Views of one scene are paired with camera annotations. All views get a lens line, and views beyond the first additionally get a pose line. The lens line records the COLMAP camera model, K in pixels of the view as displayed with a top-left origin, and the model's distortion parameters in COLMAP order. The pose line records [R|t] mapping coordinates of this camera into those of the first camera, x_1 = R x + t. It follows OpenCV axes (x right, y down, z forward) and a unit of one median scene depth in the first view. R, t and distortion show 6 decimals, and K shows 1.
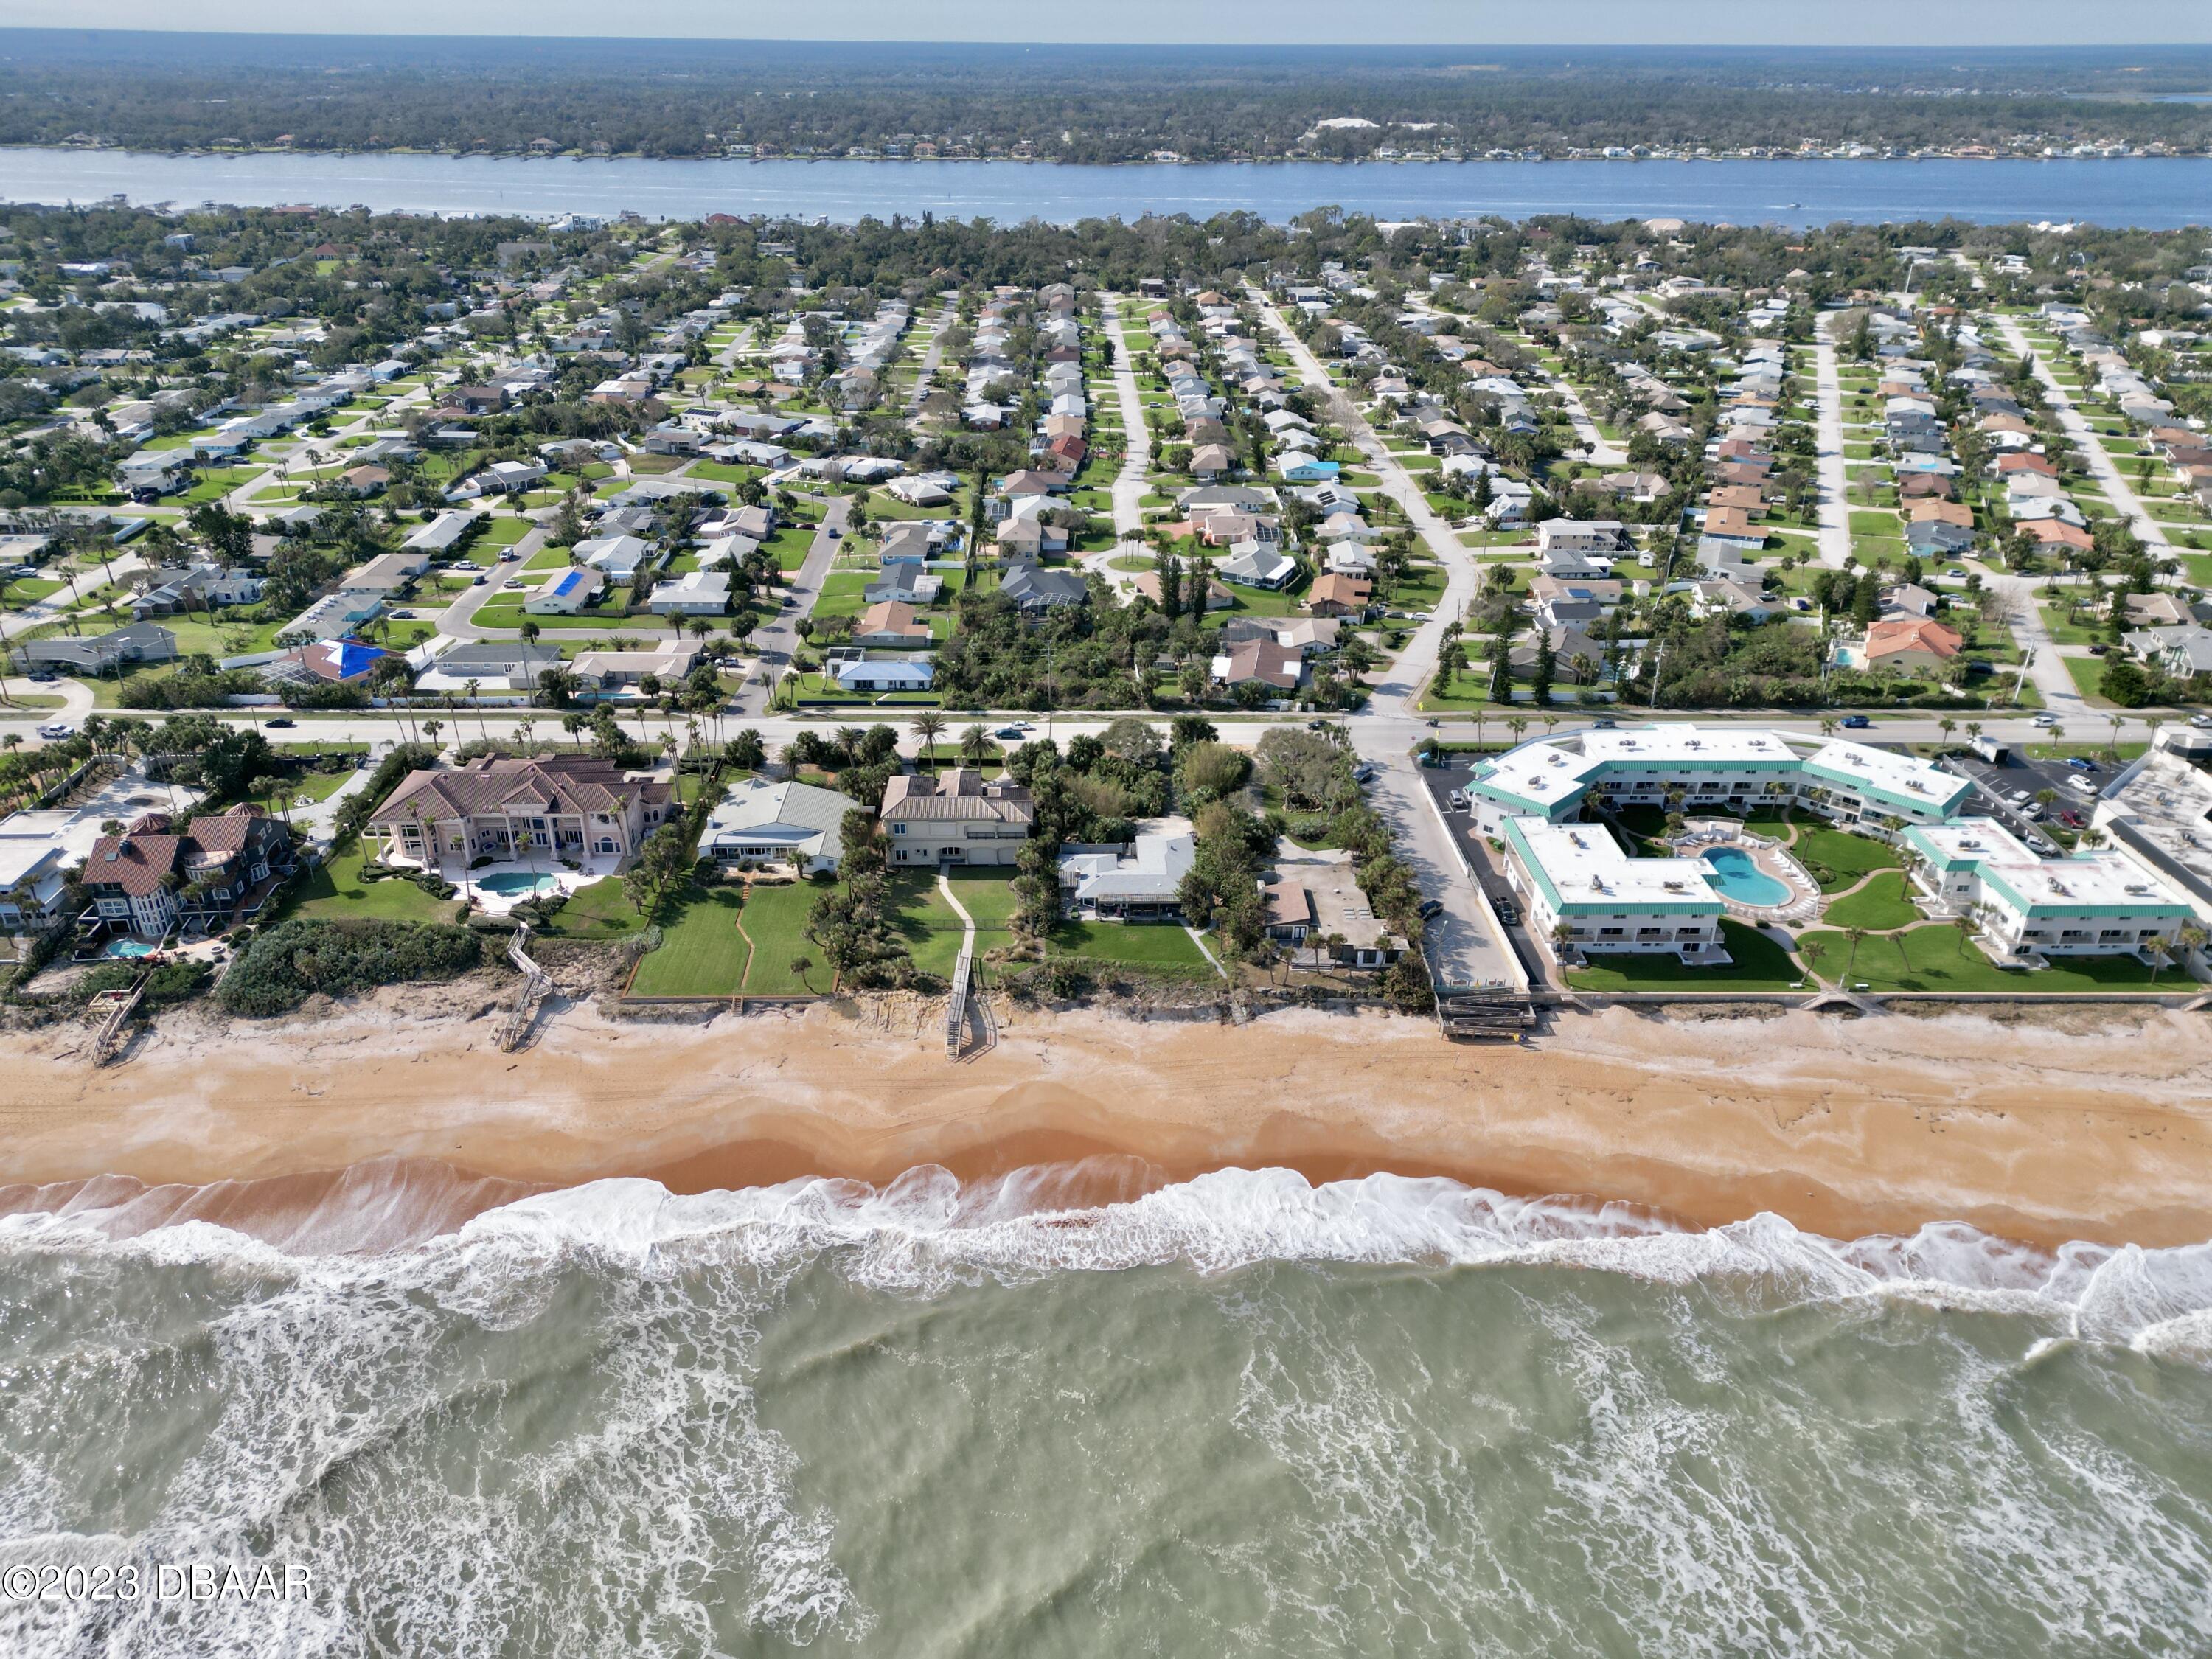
lens RADIAL K [[1574.7, 0, 1106.0], [0, 1574.7, 829.5], [0, 0, 1]] dist [0.029310, -0.026893]
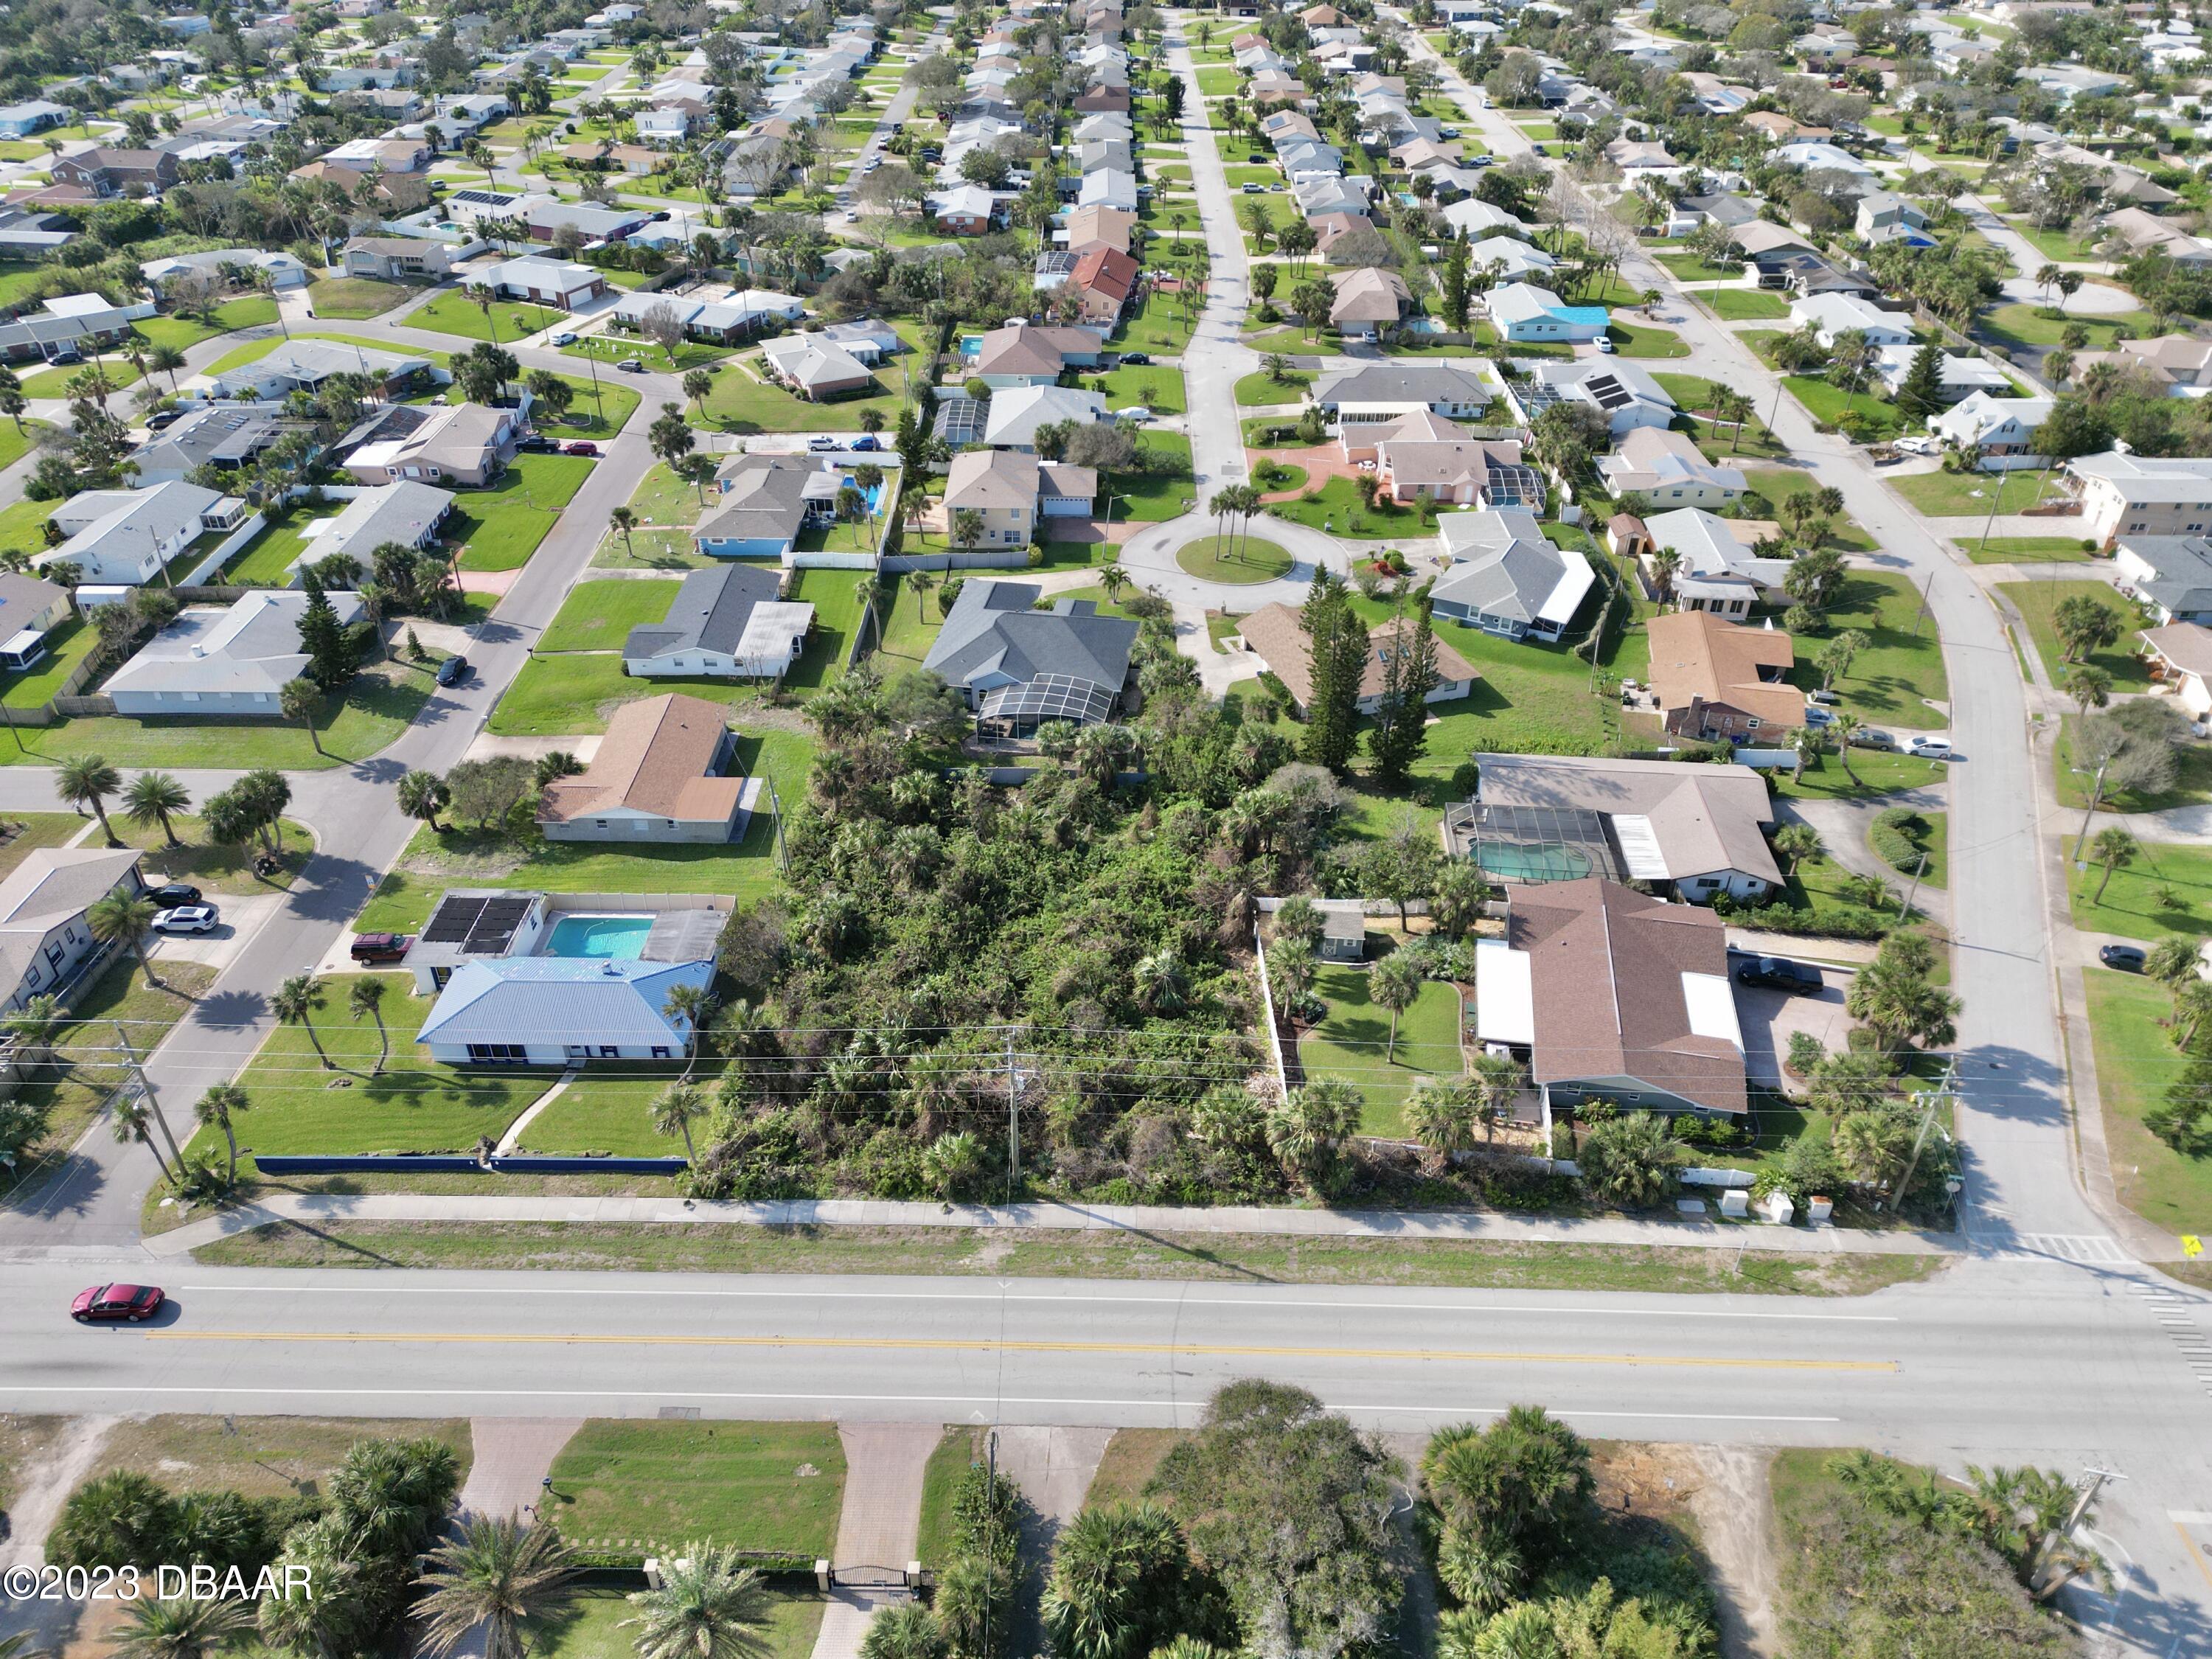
lens RADIAL K [[1574.7, 0, 1106.0], [0, 1574.7, 829.5], [0, 0, 1]] dist [0.029310, -0.026893]
pose [[0.999529, 0.017070, -0.025508, -0.005733], [-0.013502, 0.990882, 0.134052, -0.118619], [0.027564, -0.133644, 0.990646, 0.409712]]
